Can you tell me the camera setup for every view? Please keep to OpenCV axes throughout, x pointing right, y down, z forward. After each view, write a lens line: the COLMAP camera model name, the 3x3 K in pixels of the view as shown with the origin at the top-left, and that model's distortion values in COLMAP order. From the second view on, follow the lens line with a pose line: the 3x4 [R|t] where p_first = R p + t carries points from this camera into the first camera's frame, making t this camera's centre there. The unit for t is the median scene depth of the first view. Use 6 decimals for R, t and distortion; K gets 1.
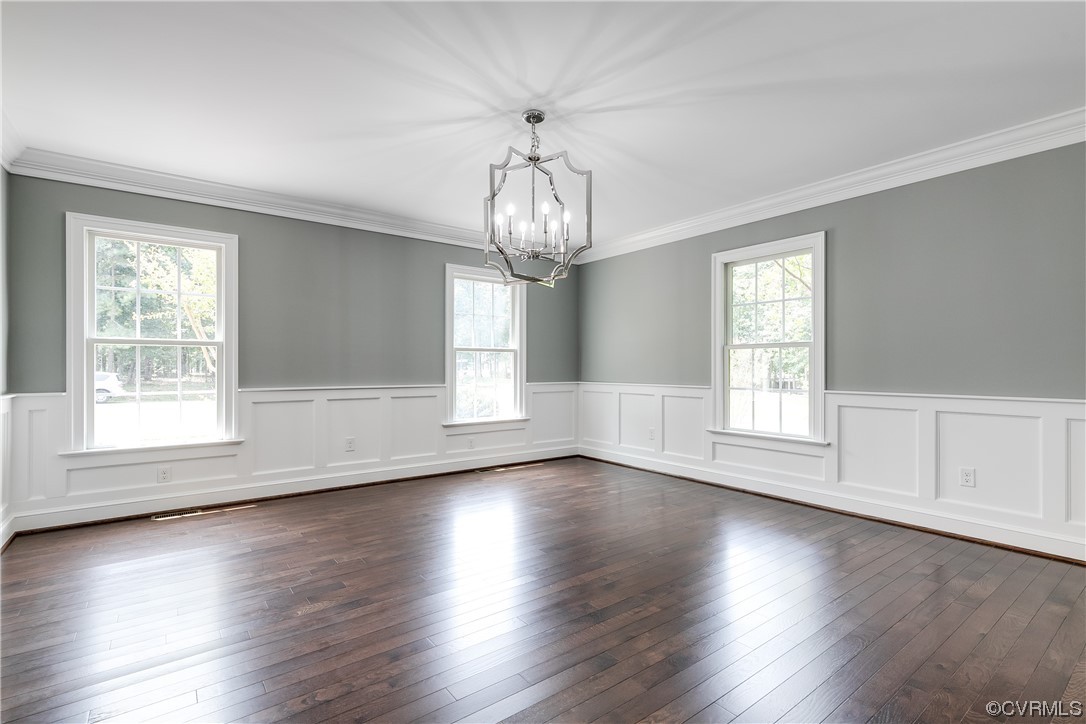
lens RADIAL K [[486.9, 0, 541.6], [0, 486.9, 367.0], [0, 0, 1]] dist [0.001345, 0.000100]
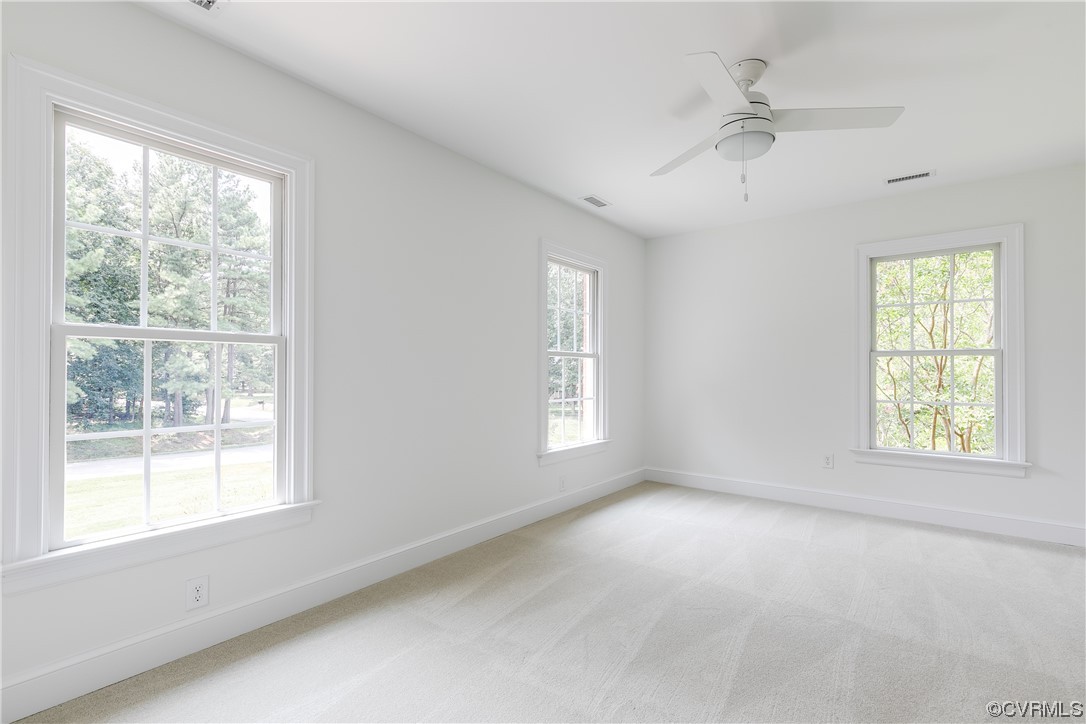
lens RADIAL K [[486.9, 0, 541.6], [0, 486.9, 367.0], [0, 0, 1]] dist [0.001345, 0.000100]
pose [[0.963007, -0.007275, 0.269378, -0.443496], [0.006423, 0.999971, 0.004044, -0.026700], [-0.269400, -0.002165, 0.963026, 0.330333]]
